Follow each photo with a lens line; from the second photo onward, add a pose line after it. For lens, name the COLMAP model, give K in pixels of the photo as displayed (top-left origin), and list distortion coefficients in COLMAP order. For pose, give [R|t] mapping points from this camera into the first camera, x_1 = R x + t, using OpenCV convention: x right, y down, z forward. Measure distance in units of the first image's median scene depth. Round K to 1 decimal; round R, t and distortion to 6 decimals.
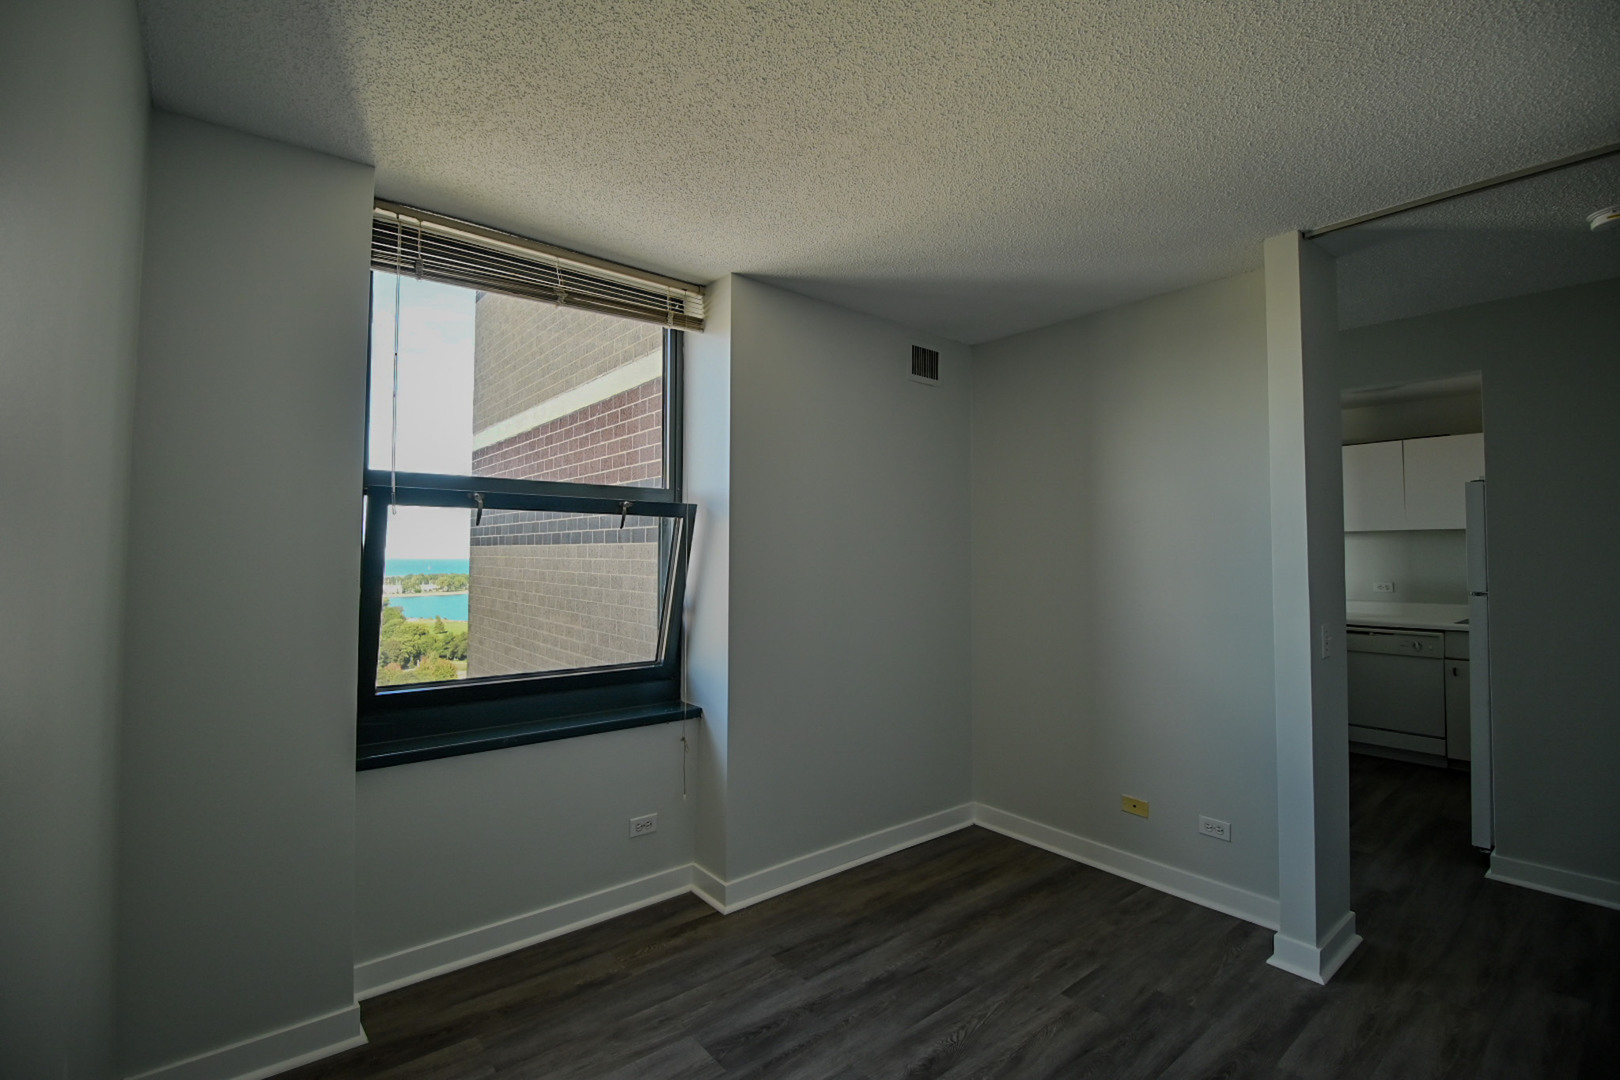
lens RADIAL K [[725.2, 0, 808.3], [0, 725.2, 551.5], [0, 0, 1]] dist [-0.021941, -0.000122]
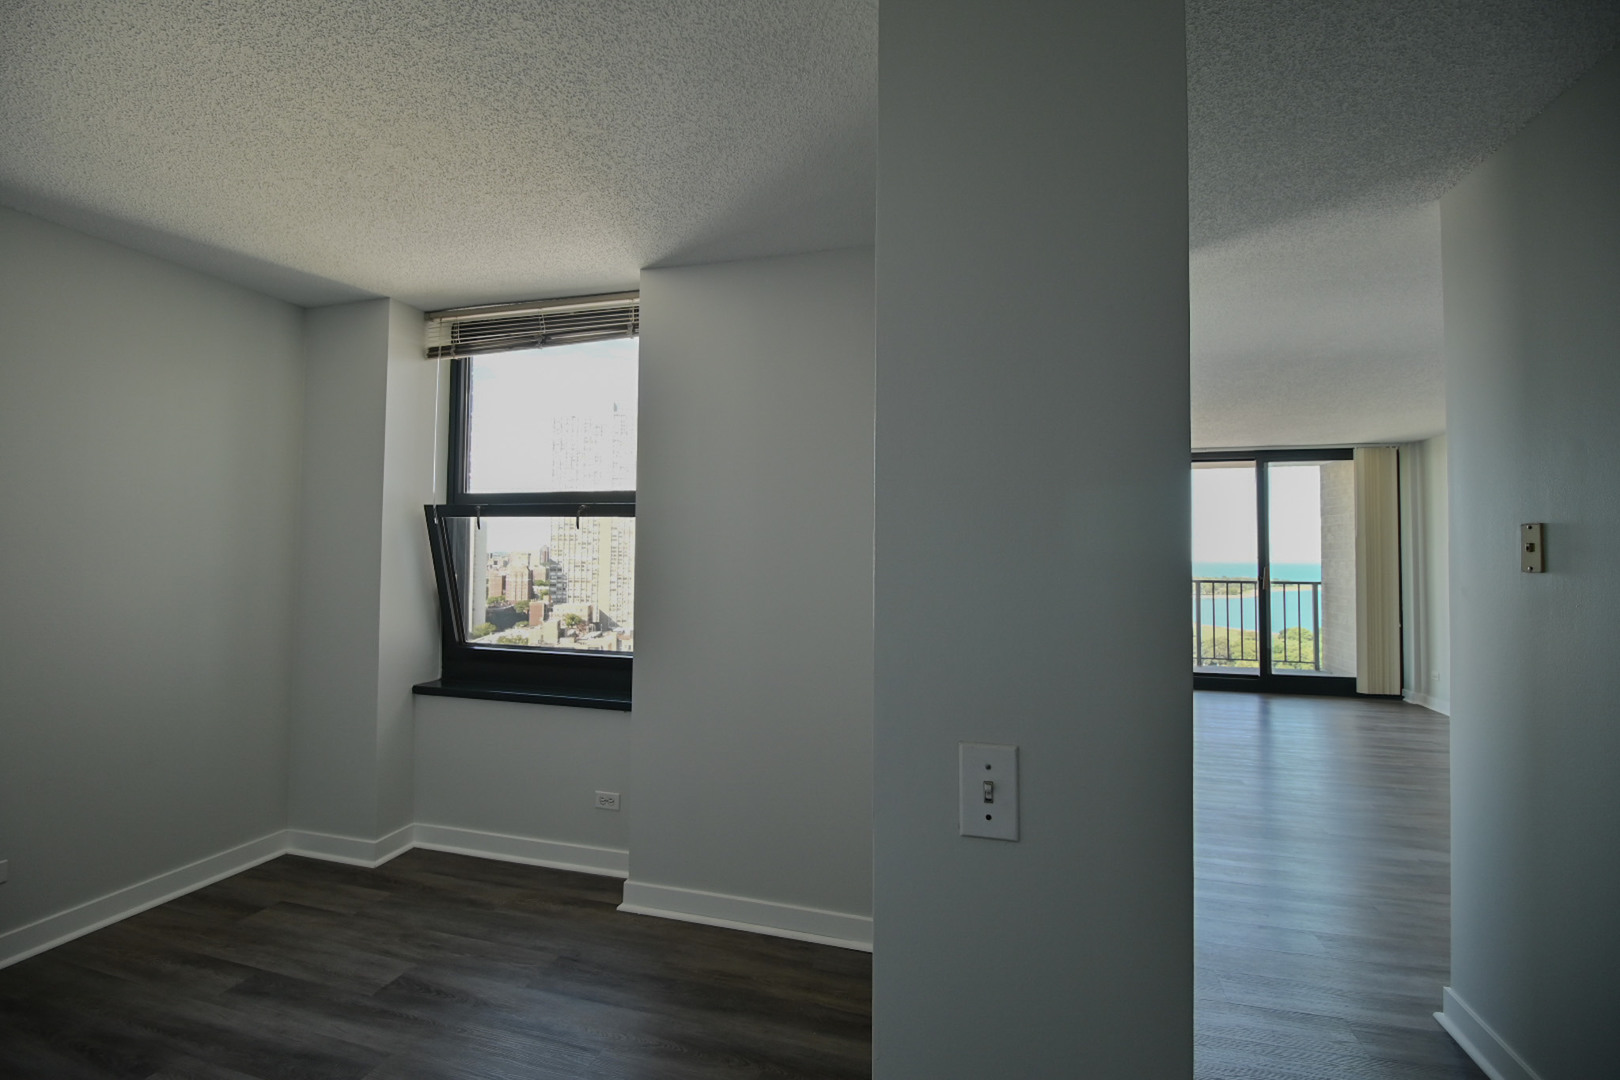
lens RADIAL K [[725.2, 0, 803.1], [0, 725.2, 549.0], [0, 0, 1]] dist [-0.021941, -0.000122]
pose [[0.549799, -0.012897, -0.835197, 0.980100], [0.009288, 0.999913, -0.009326, 0.015125], [0.835245, -0.002630, 0.549871, 0.750711]]
